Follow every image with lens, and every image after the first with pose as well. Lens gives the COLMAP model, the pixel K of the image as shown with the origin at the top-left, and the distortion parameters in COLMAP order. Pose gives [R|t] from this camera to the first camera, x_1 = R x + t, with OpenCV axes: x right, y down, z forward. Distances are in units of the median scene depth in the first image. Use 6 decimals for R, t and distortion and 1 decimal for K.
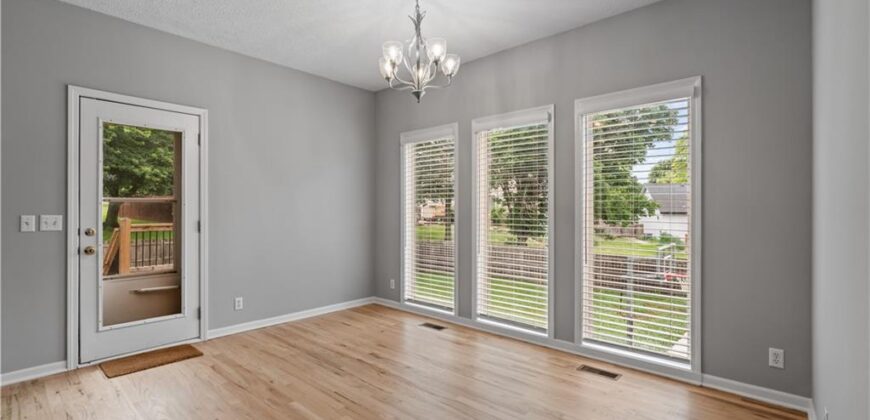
lens RADIAL K [[393.4, 0, 415.4], [0, 393.4, 203.3], [0, 0, 1]] dist [-0.001783, 0.000697]
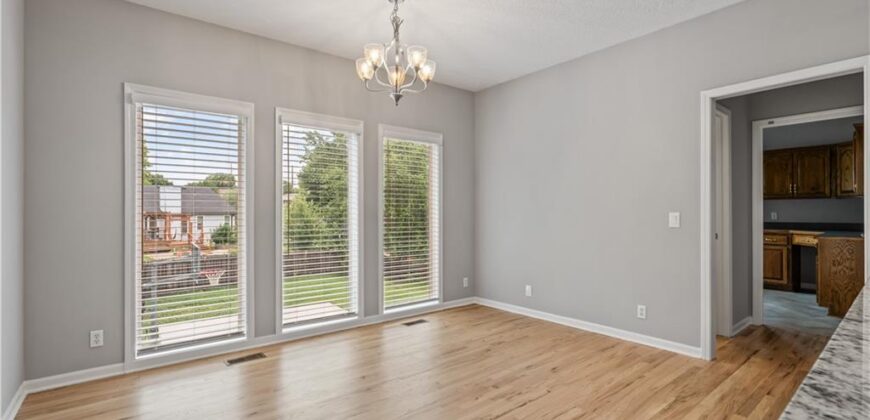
lens RADIAL K [[393.4, 0, 433.7], [0, 393.4, 211.7], [0, 0, 1]] dist [-0.001783, 0.000697]
pose [[0.158489, -0.003092, 0.987356, -0.833009], [-0.012112, 0.999914, 0.005075, 0.011805], [-0.987287, -0.012763, 0.158438, 0.626868]]
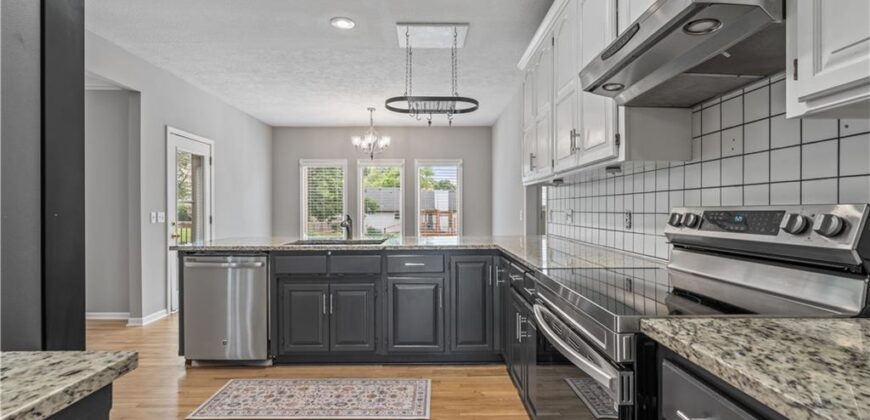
lens RADIAL K [[393.4, 0, 433.5], [0, 393.4, 209.9], [0, 0, 1]] dist [-0.001783, 0.000697]
pose [[0.732742, -0.003312, 0.680498, -1.034863], [-0.007300, 0.999892, 0.012727, -0.003978], [-0.680467, -0.014293, 0.732639, -0.702751]]
